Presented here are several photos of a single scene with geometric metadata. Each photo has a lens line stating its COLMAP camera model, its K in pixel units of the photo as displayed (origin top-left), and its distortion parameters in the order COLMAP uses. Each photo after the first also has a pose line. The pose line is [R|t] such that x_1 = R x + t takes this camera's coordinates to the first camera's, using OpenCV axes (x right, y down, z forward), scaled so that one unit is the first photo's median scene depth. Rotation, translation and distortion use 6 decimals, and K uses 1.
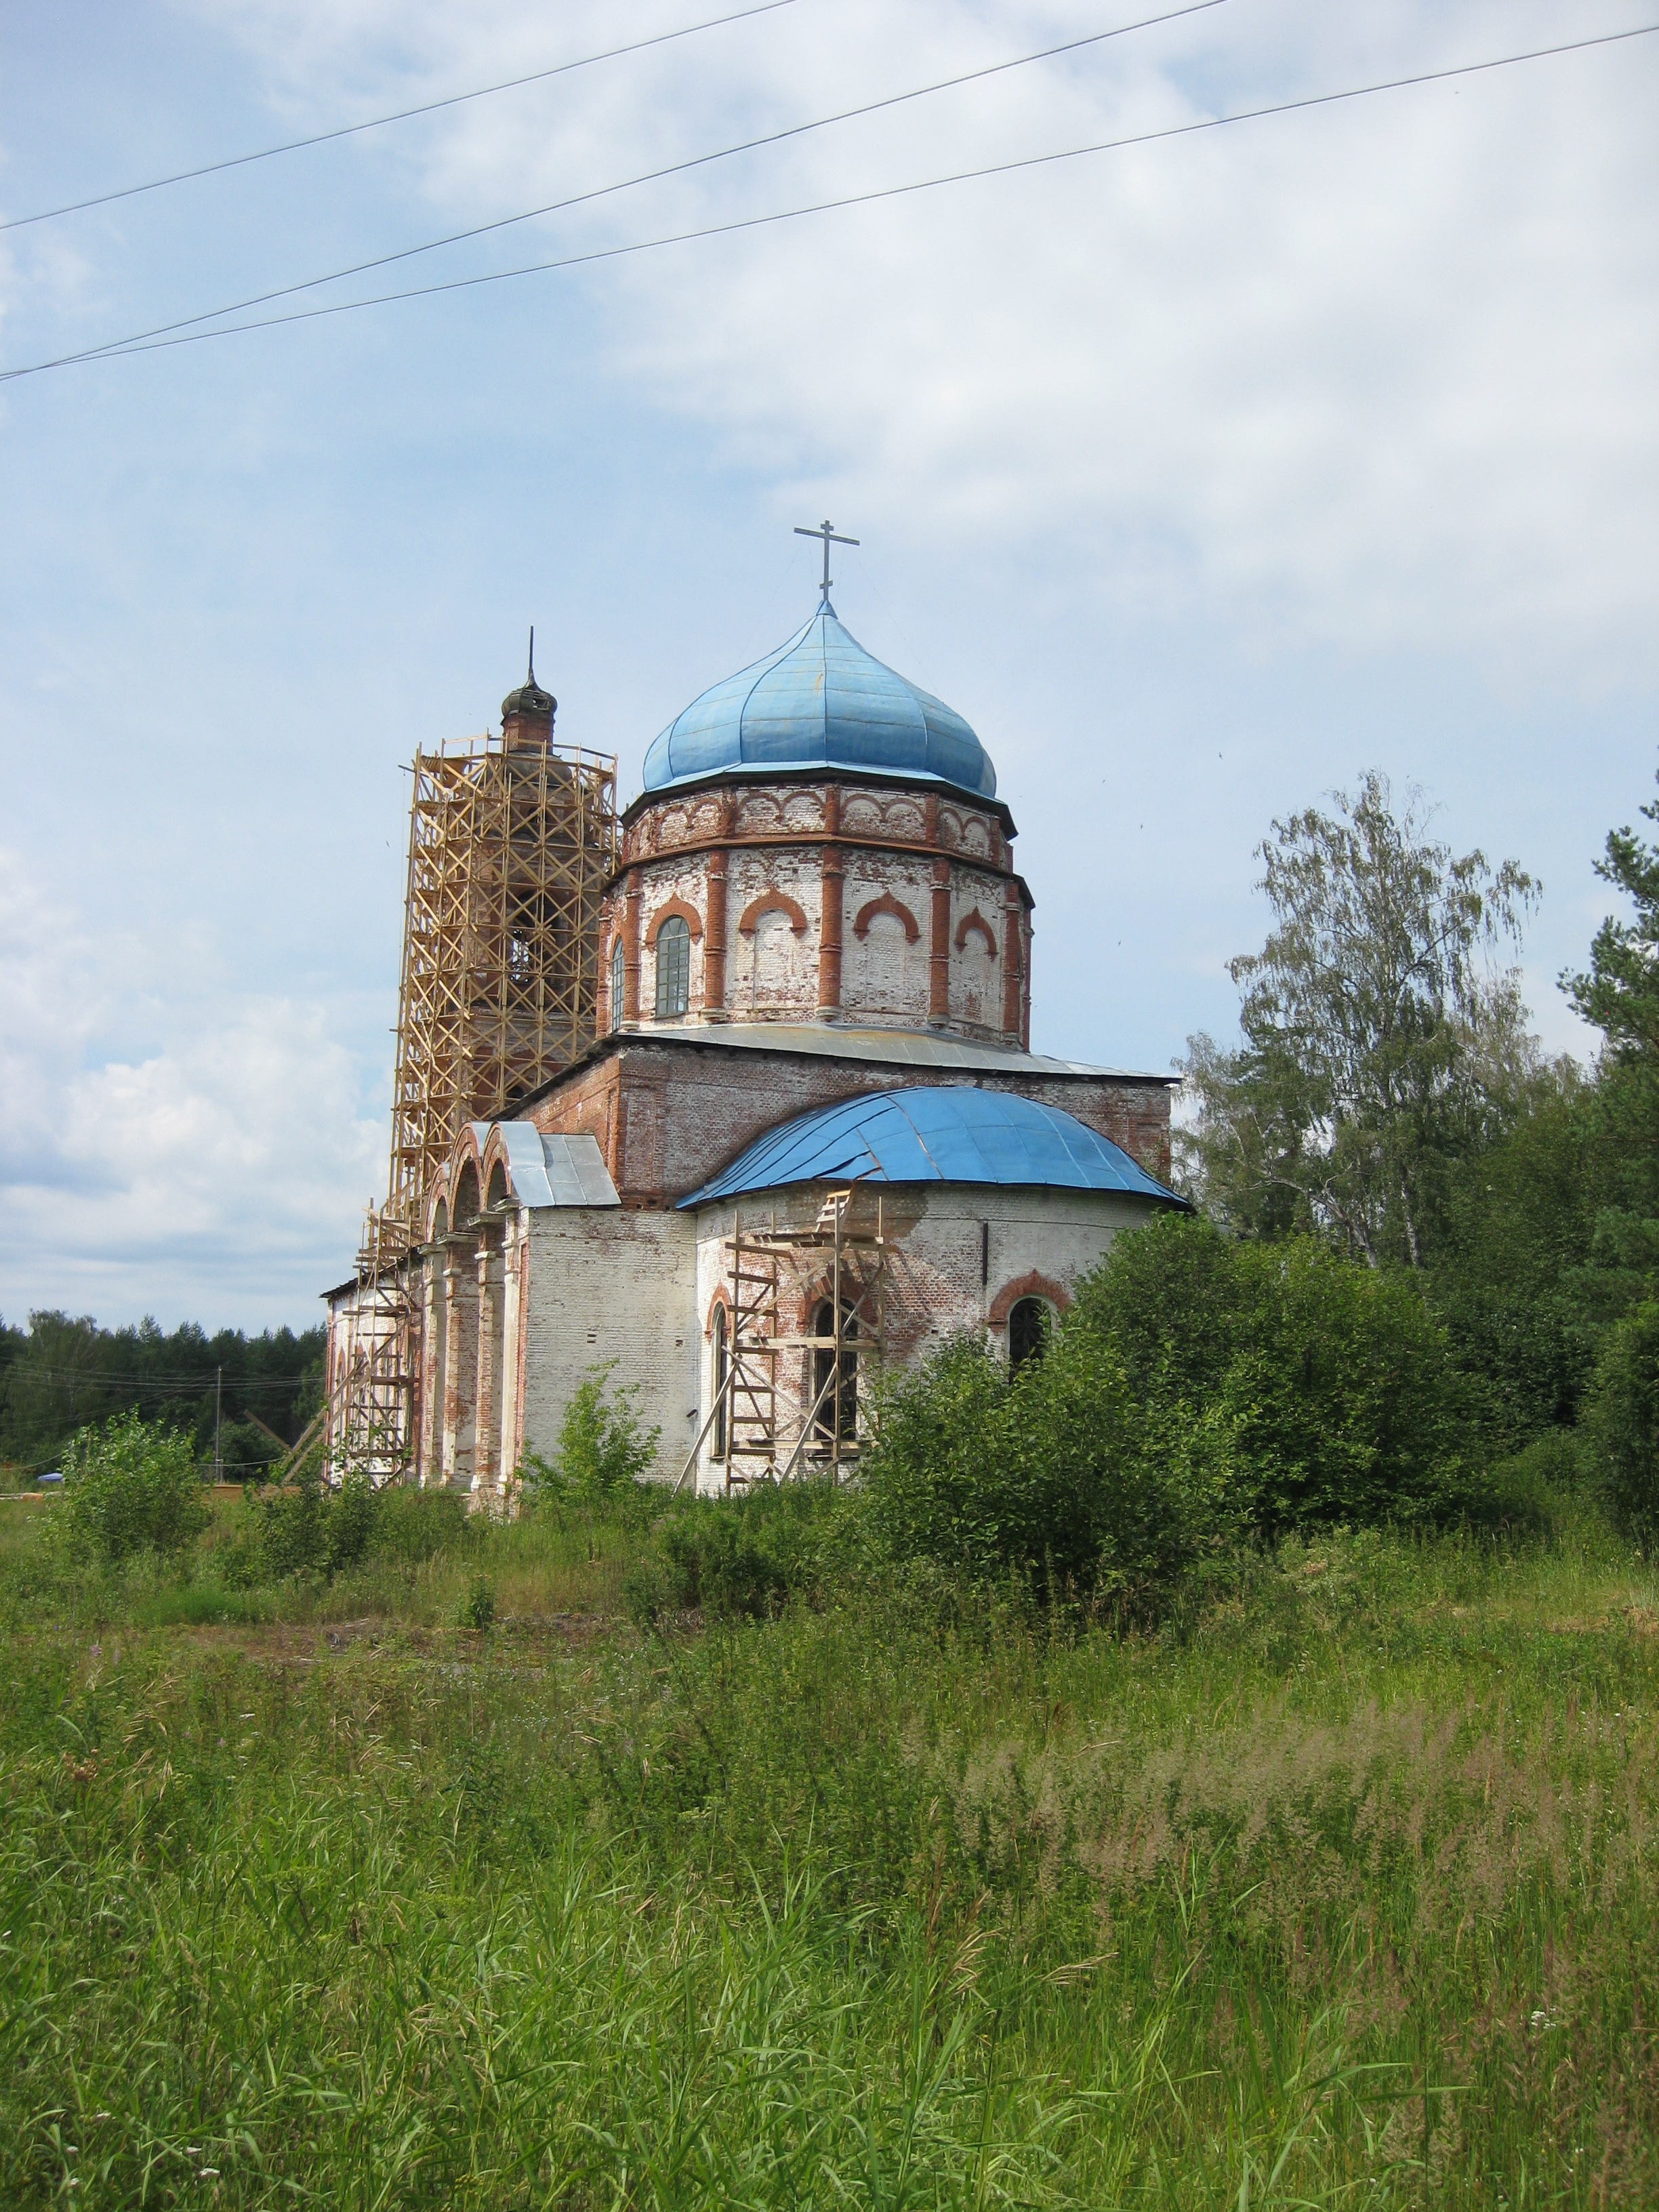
lens RADIAL K [[2555.8, 0, 829.5], [0, 2555.8, 1106.0], [0, 0, 1]] dist [-0.218714, 0.225167]
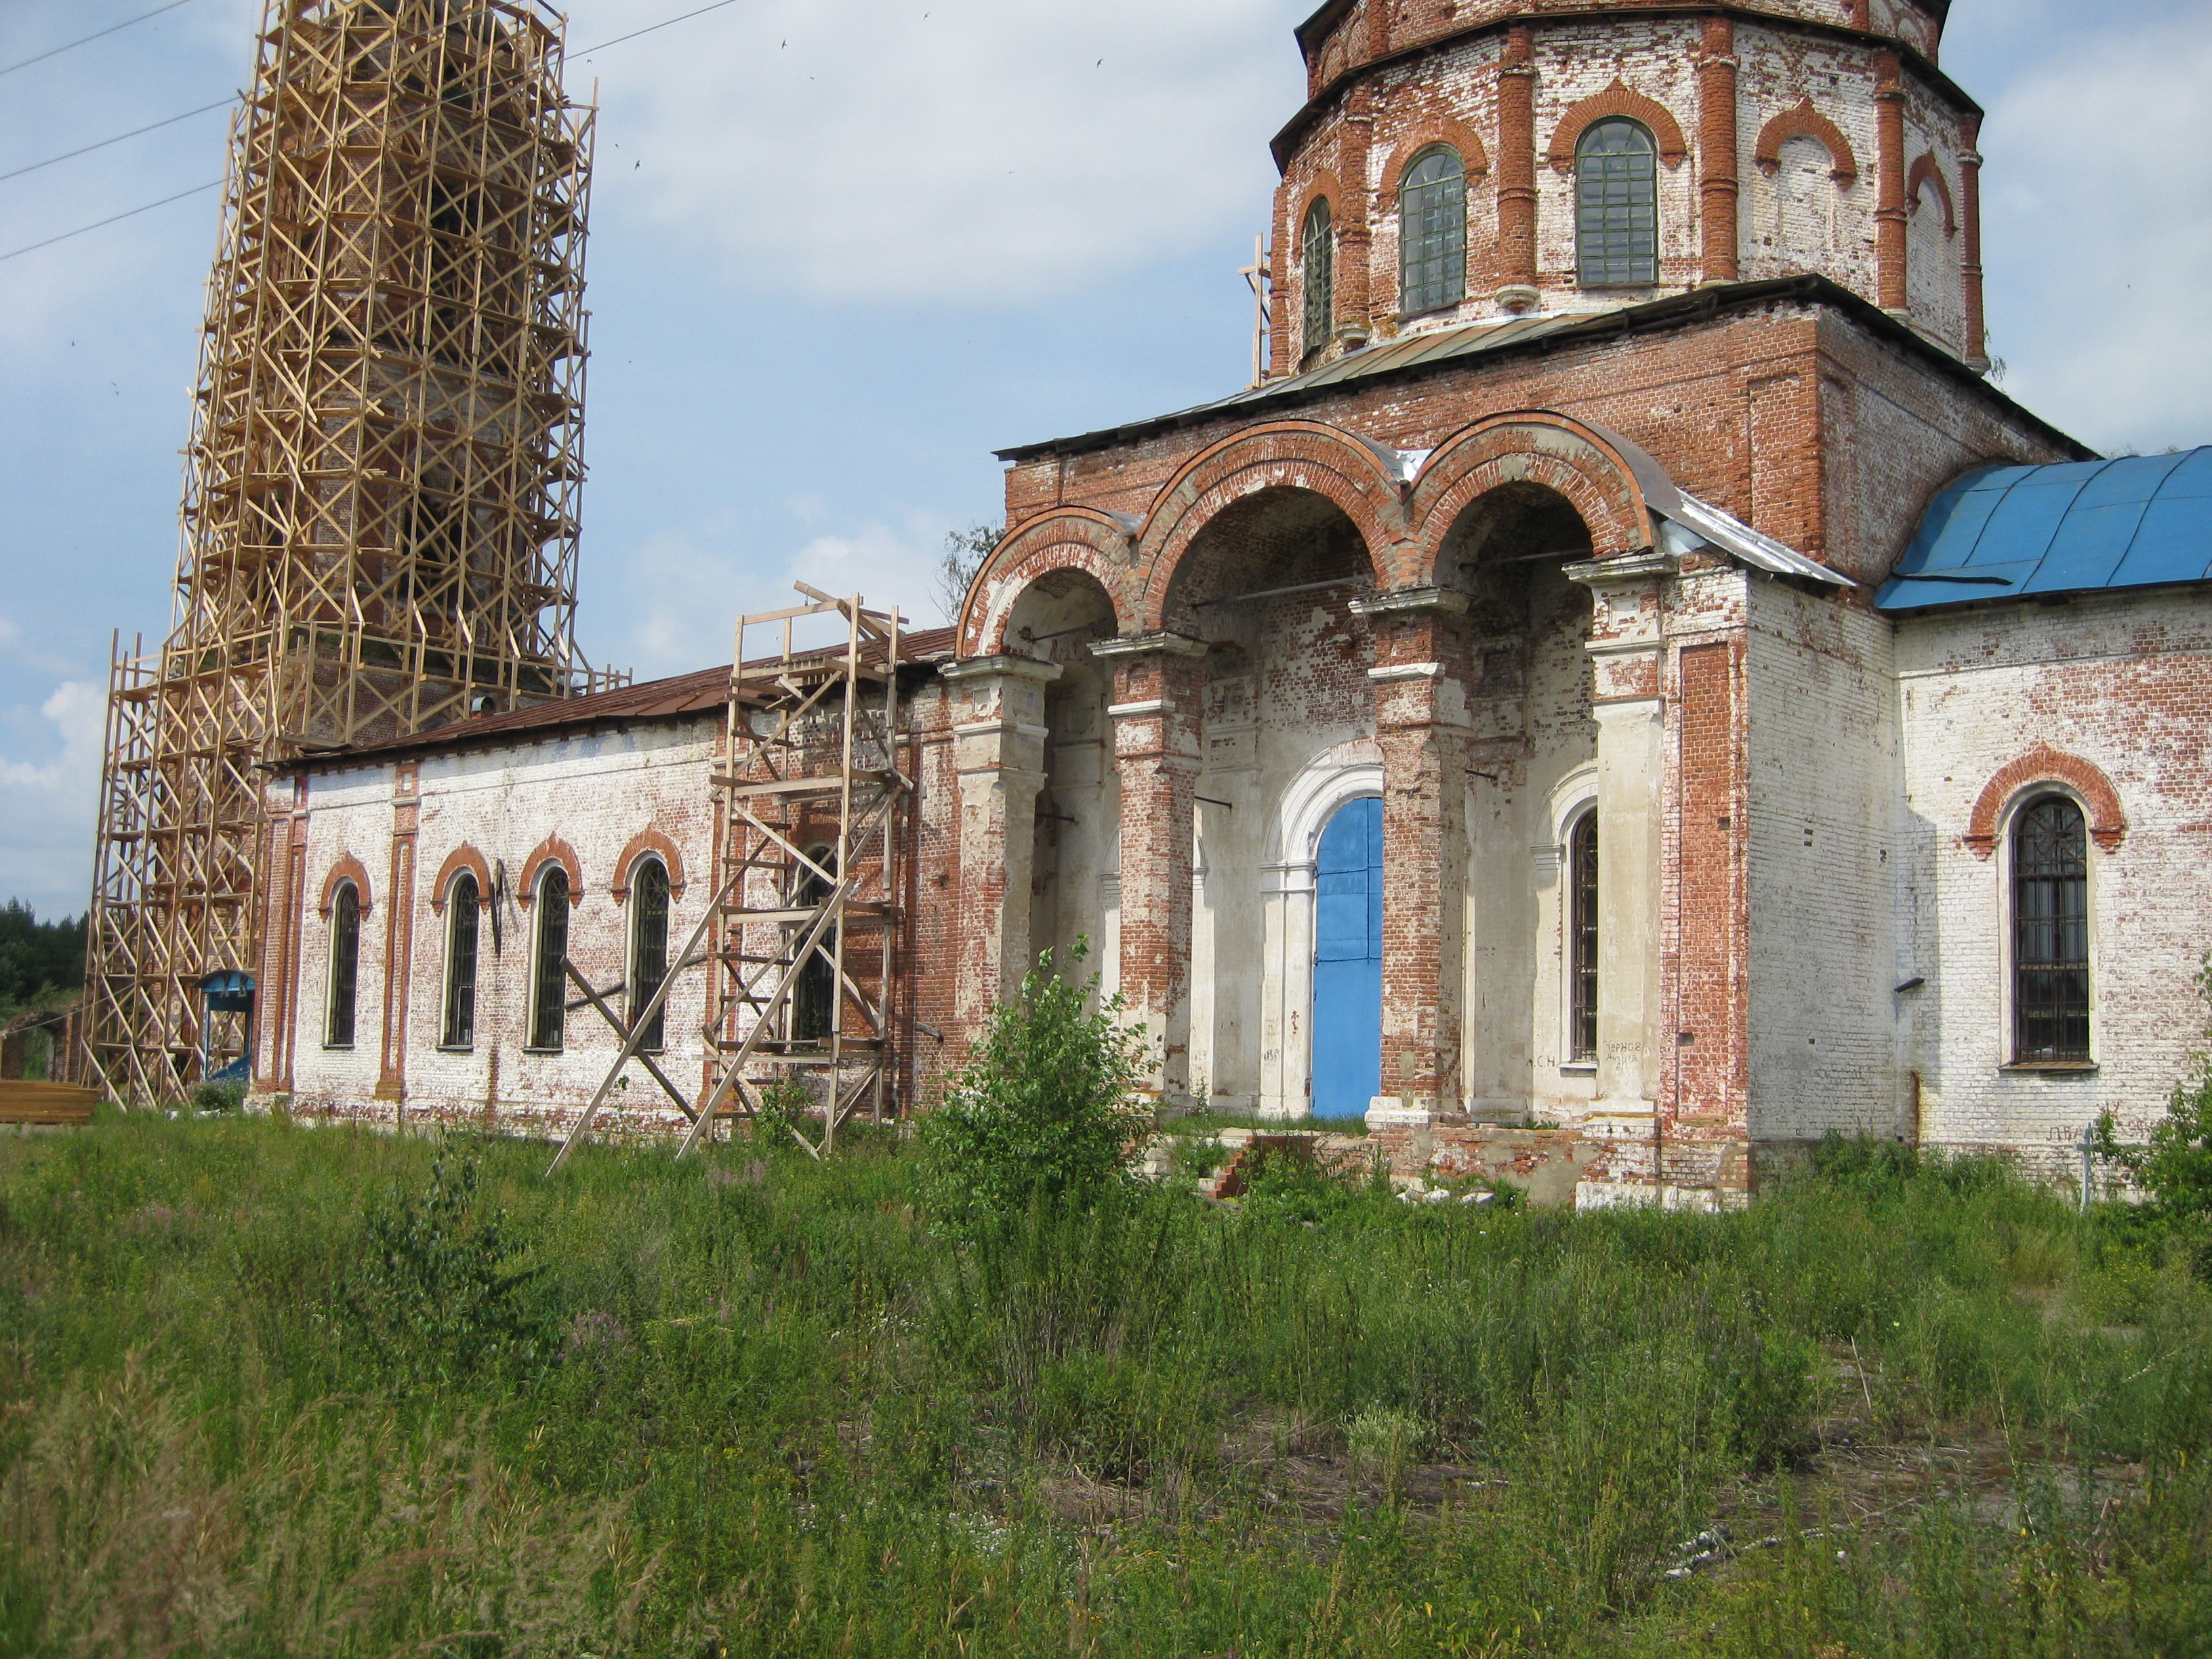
lens RADIAL K [[2555.8, 0, 1107.9], [0, 2555.8, 802.0], [0, 0, 1]] dist [-0.218714, 0.225167]
pose [[0.880368, 0.069303, 0.469201, -0.420528], [-0.086460, 0.996141, 0.015092, 0.080950], [-0.466345, -0.053854, 0.882962, 0.559690]]
